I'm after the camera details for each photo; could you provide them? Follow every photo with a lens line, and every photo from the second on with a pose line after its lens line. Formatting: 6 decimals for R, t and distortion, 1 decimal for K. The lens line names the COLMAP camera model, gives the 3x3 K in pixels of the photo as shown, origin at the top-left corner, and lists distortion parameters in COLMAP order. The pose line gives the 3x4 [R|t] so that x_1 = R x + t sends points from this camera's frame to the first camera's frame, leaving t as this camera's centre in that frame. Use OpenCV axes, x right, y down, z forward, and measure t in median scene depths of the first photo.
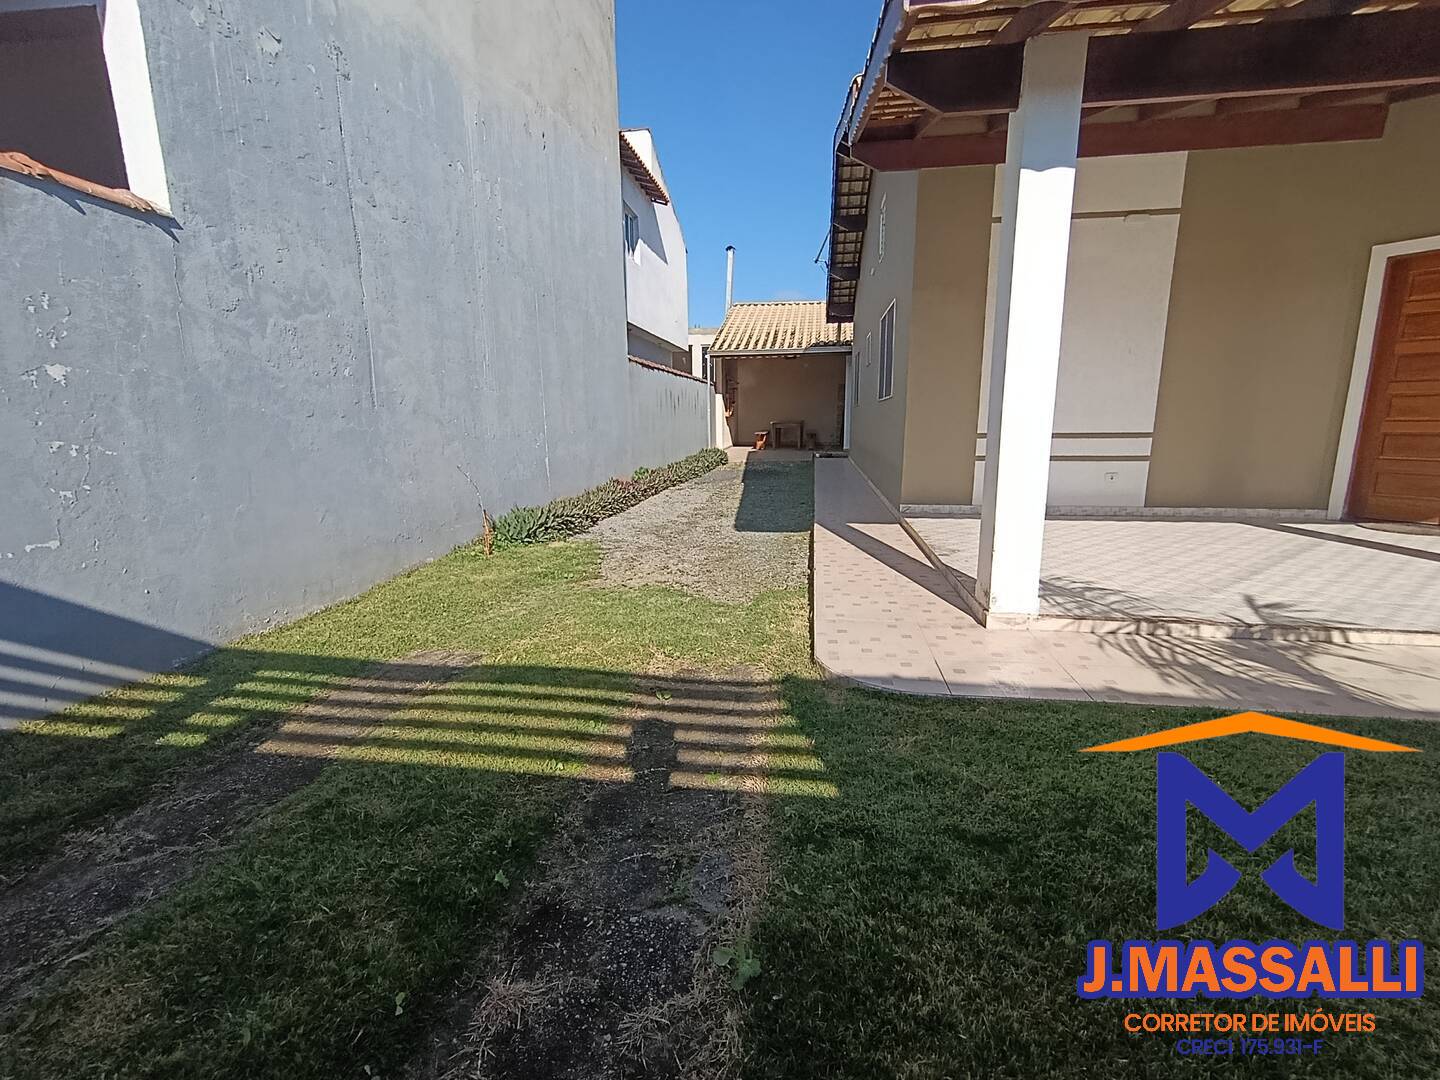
lens RADIAL K [[655.8, 0, 720.7], [0, 655.8, 535.0], [0, 0, 1]] dist [0.007755, 0.000602]
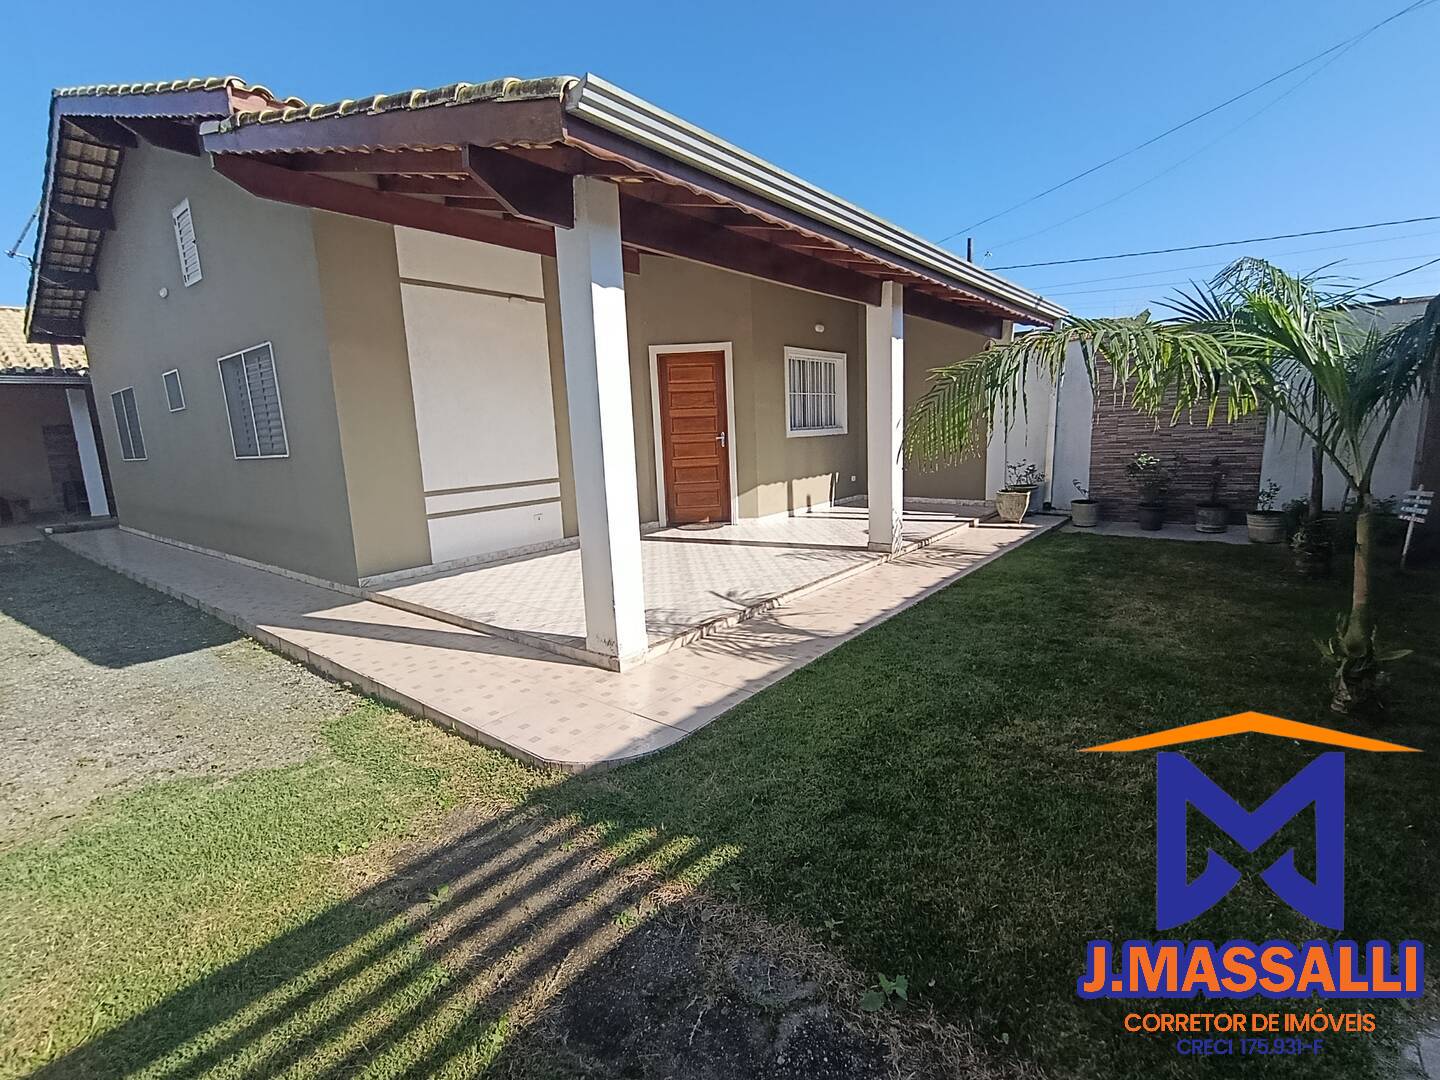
lens RADIAL K [[655.8, 0, 720.7], [0, 655.8, 535.0], [0, 0, 1]] dist [0.007755, 0.000602]
pose [[0.504322, -0.155613, 0.849378, -0.475417], [0.193794, 0.978934, 0.064283, -0.140772], [-0.841488, 0.132185, 0.523855, 0.243338]]
